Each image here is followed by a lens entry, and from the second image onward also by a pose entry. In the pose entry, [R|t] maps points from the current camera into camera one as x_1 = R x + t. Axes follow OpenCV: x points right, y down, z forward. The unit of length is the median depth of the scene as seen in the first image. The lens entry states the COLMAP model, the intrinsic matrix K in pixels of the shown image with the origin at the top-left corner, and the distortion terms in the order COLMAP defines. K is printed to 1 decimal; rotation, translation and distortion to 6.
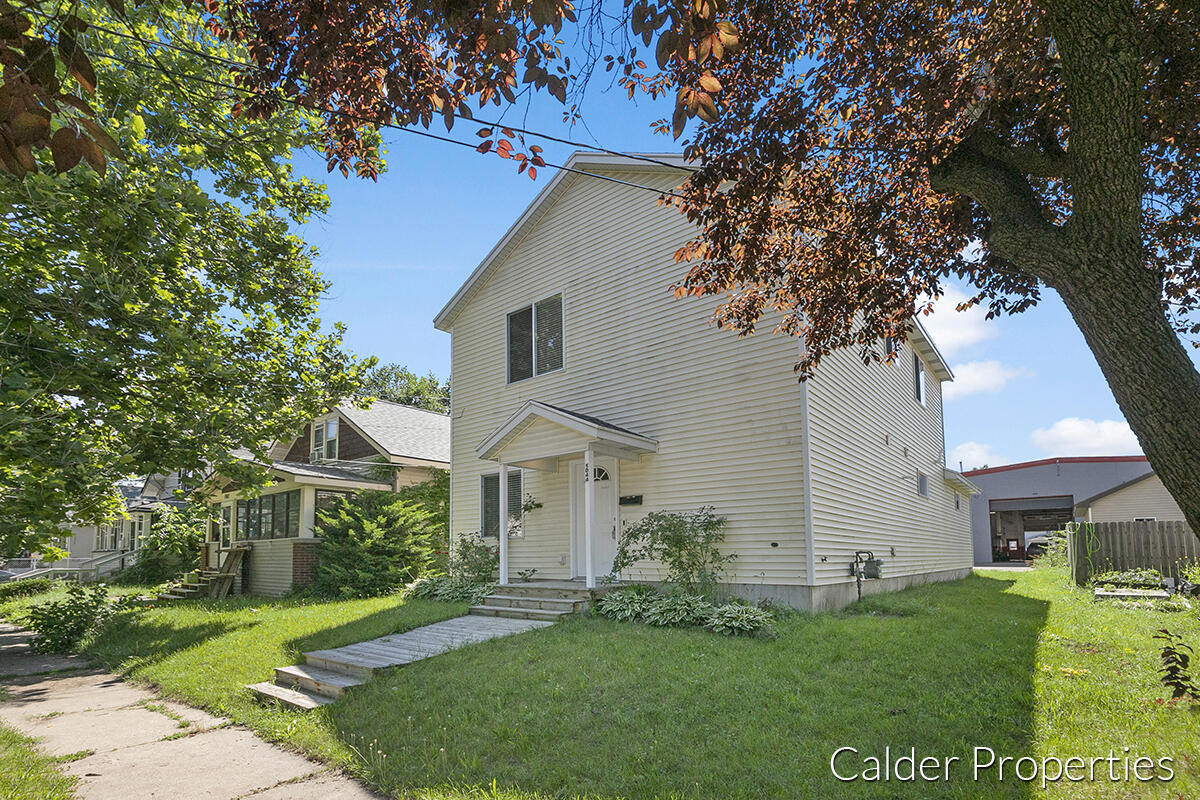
lens RADIAL K [[558.9, 0, 601.0], [0, 558.9, 434.6], [0, 0, 1]] dist [-0.000189, 0.000044]
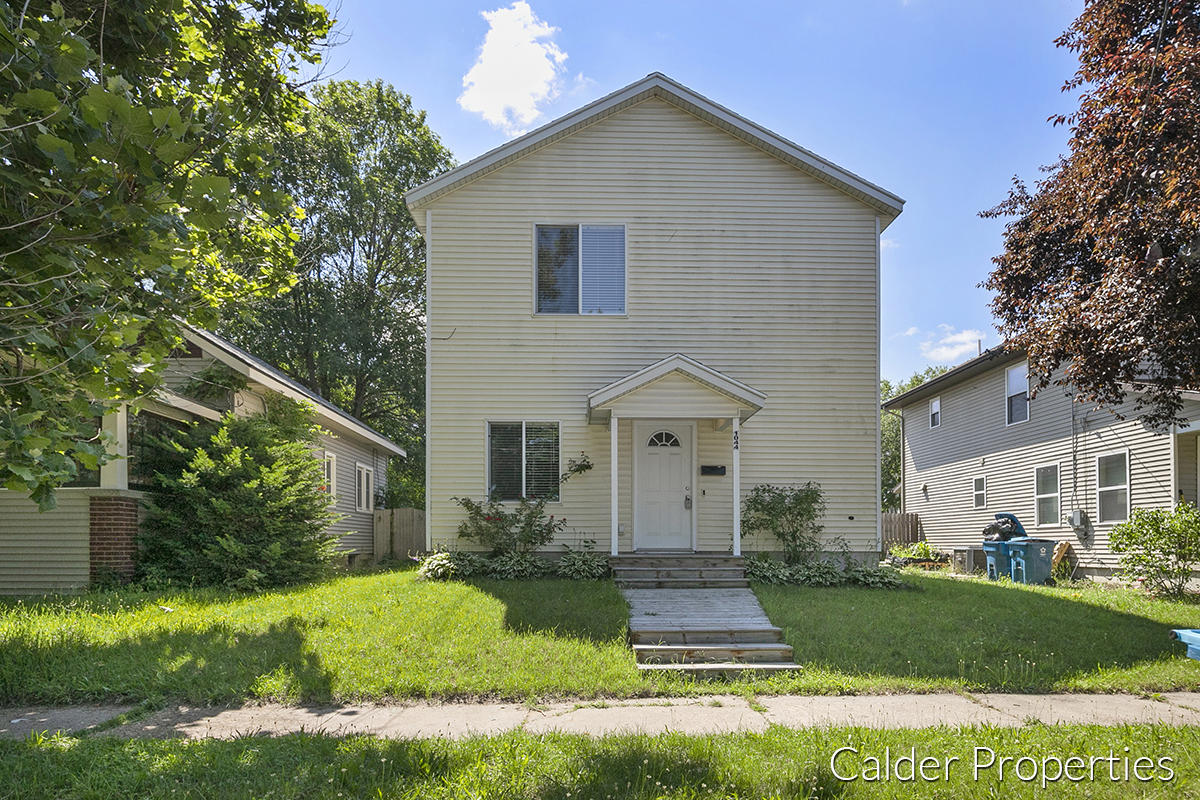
lens RADIAL K [[694.0, 0, 595.5], [0, 694.0, 448.4], [0, 0, 1]] dist [-0.004212, -0.001095]
pose [[0.758187, 0.092804, 0.645399, -0.922694], [-0.143466, 0.989306, 0.026282, 0.079285], [-0.636058, -0.112520, 0.763393, 0.211780]]
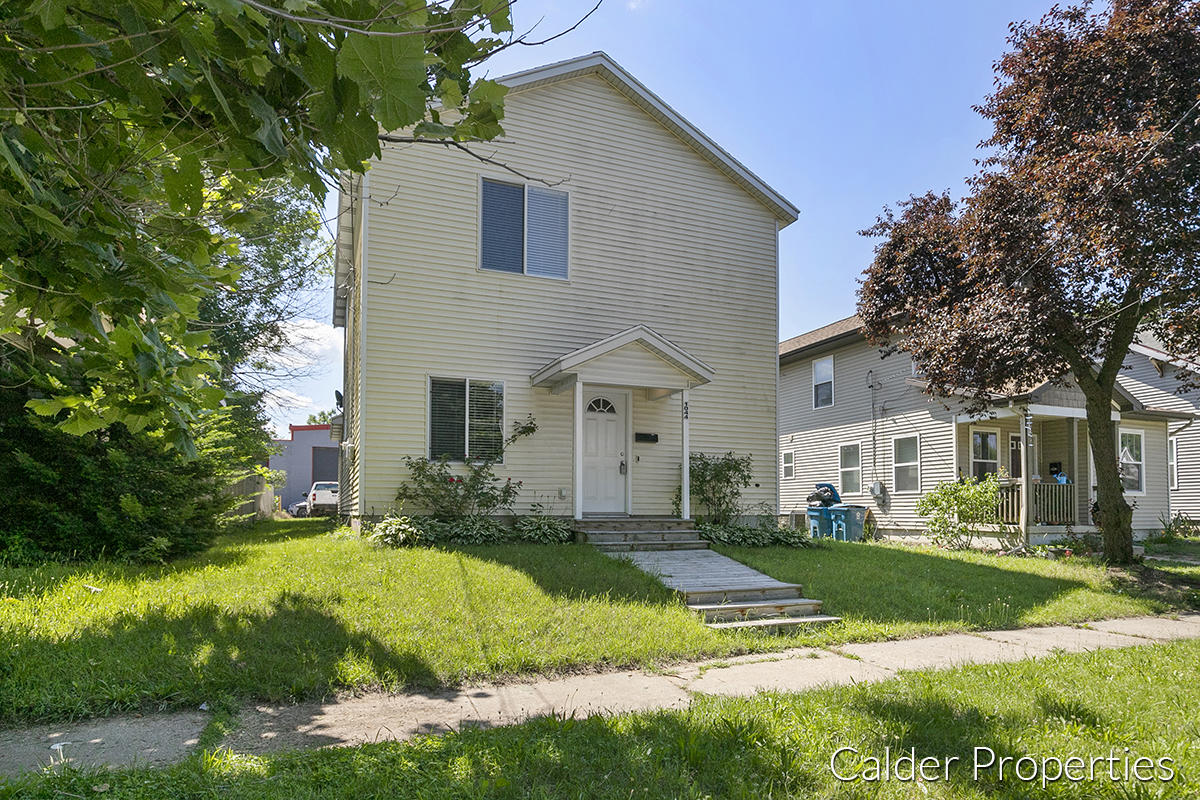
lens RADIAL K [[681.2, 0, 600.0], [0, 681.2, 400.0], [0, 0, 1]] dist [-0.004213, -0.000545]
pose [[0.484534, 0.144175, 0.862810, -1.117155], [-0.192950, 0.979647, -0.055342, 0.139946], [-0.853227, -0.139664, 0.502491, 0.468078]]
